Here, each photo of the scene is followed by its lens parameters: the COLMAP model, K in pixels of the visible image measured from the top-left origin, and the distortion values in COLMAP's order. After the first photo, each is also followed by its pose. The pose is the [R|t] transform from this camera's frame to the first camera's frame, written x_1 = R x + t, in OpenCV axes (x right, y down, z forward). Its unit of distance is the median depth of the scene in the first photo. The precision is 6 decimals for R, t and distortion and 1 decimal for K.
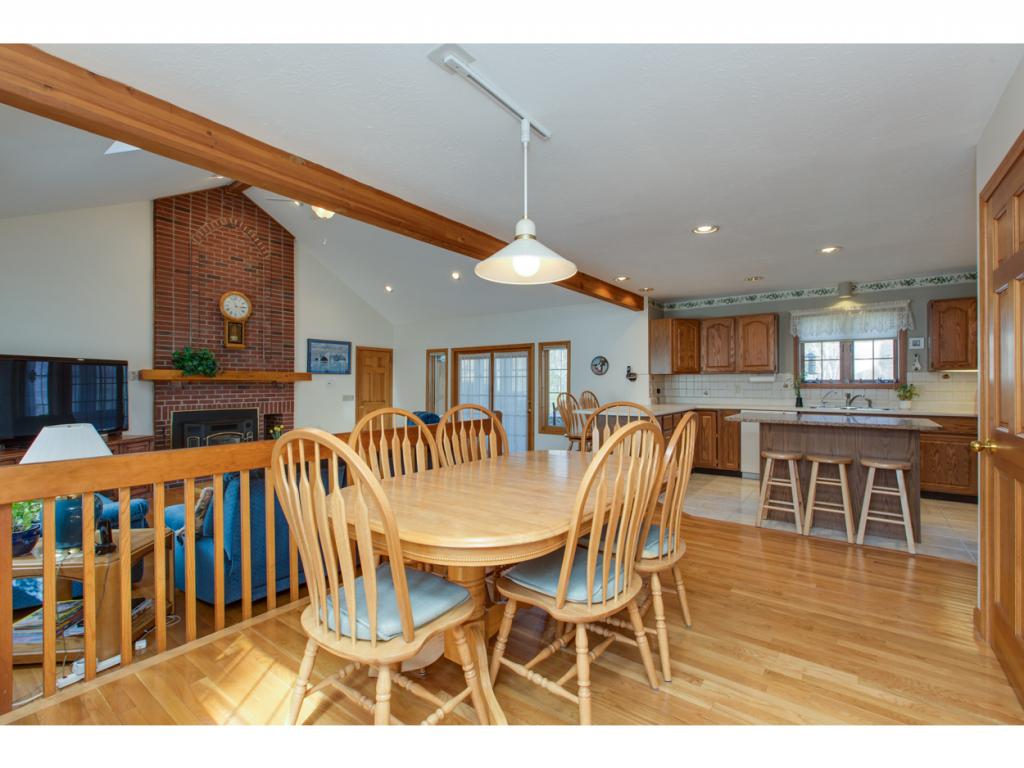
lens RADIAL K [[462.3, 0, 516.0], [0, 462.3, 377.4], [0, 0, 1]] dist [0.001355, 0.000798]
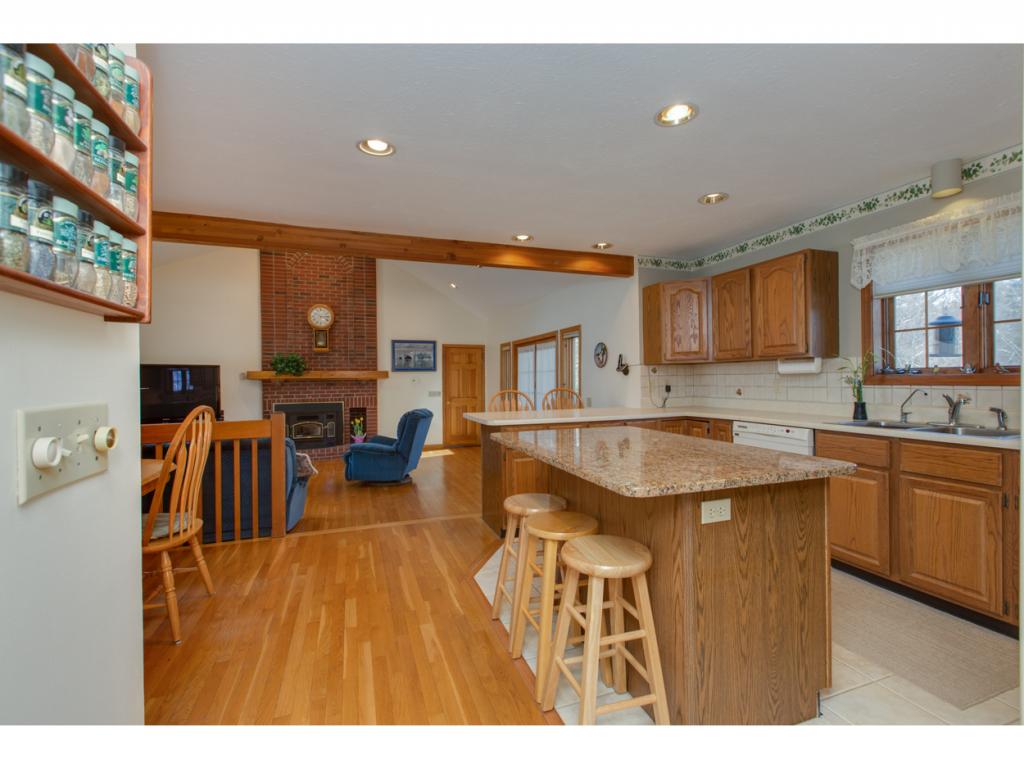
lens RADIAL K [[462.3, 0, 519.6], [0, 462.3, 379.4], [0, 0, 1]] dist [0.001355, 0.000798]
pose [[0.836351, -0.008732, -0.548125, 0.517339], [0.018500, 0.999753, 0.012300, 0.003033], [0.547883, -0.020427, 0.836306, 0.306778]]
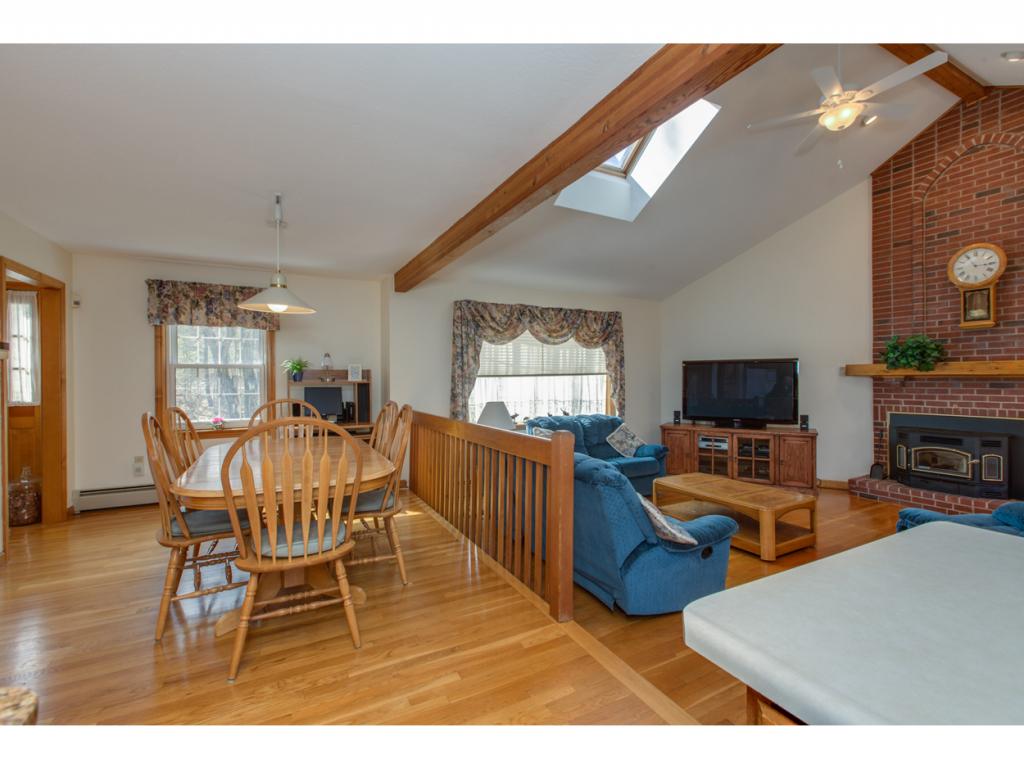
lens RADIAL K [[462.3, 0, 515.3], [0, 462.3, 378.6], [0, 0, 1]] dist [0.001355, 0.000798]
pose [[-0.424724, 0.005768, -0.905305, 0.323419], [0.018937, 0.999818, -0.002514, 0.000434], [0.905125, -0.018211, -0.424756, 0.736156]]
